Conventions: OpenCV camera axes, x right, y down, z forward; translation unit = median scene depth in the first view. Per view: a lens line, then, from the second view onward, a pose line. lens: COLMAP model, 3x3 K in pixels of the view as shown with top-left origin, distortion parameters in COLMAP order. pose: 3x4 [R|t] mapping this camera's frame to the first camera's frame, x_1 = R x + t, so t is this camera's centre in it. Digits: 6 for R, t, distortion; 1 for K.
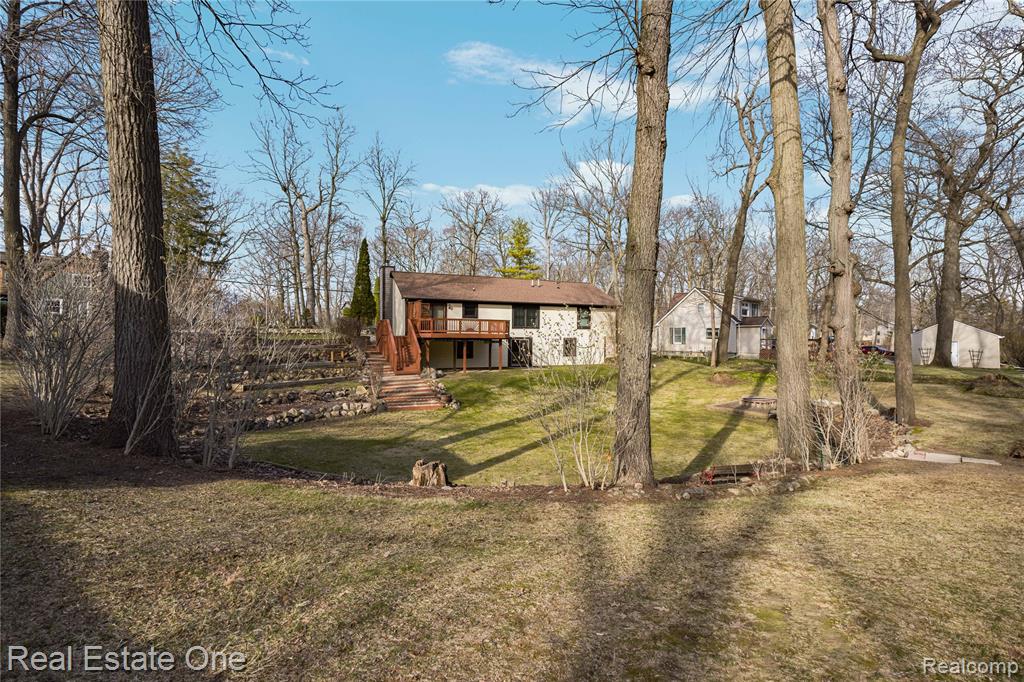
lens RADIAL K [[448.7, 0, 505.0], [0, 448.7, 340.8], [0, 0, 1]] dist [0.003604, -0.000497]
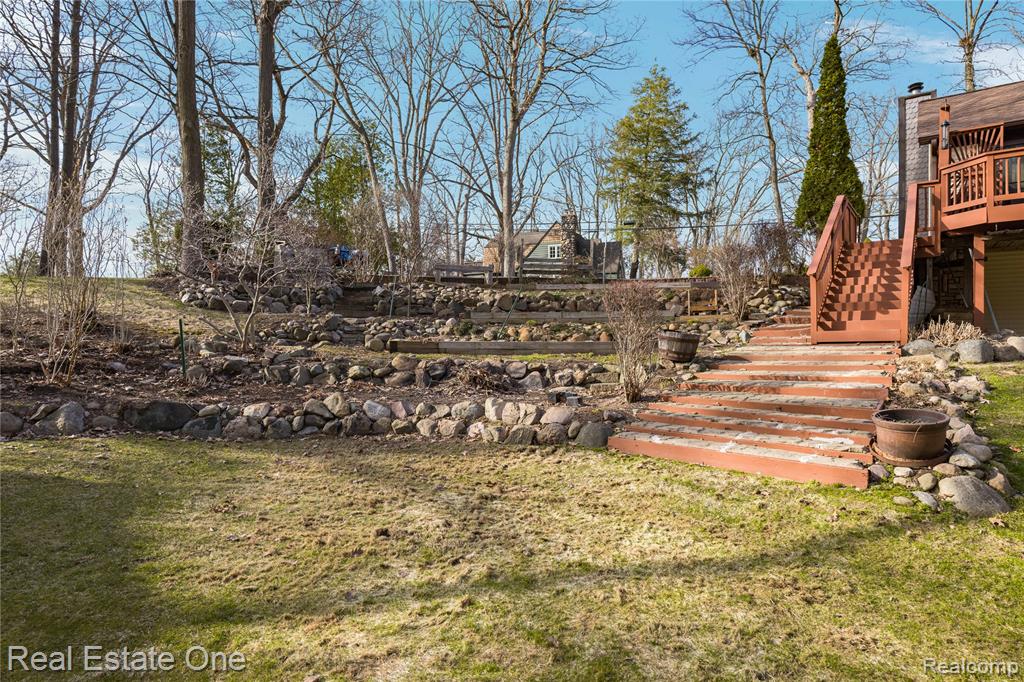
lens RADIAL K [[557.9, 0, 512.9], [0, 557.9, 338.1], [0, 0, 1]] dist [0.002667, -0.000547]
pose [[0.502477, 0.004711, -0.864578, -0.006455], [-0.004566, 0.999986, 0.002795, 0.040949], [0.864578, 0.002543, 0.502491, 0.351901]]
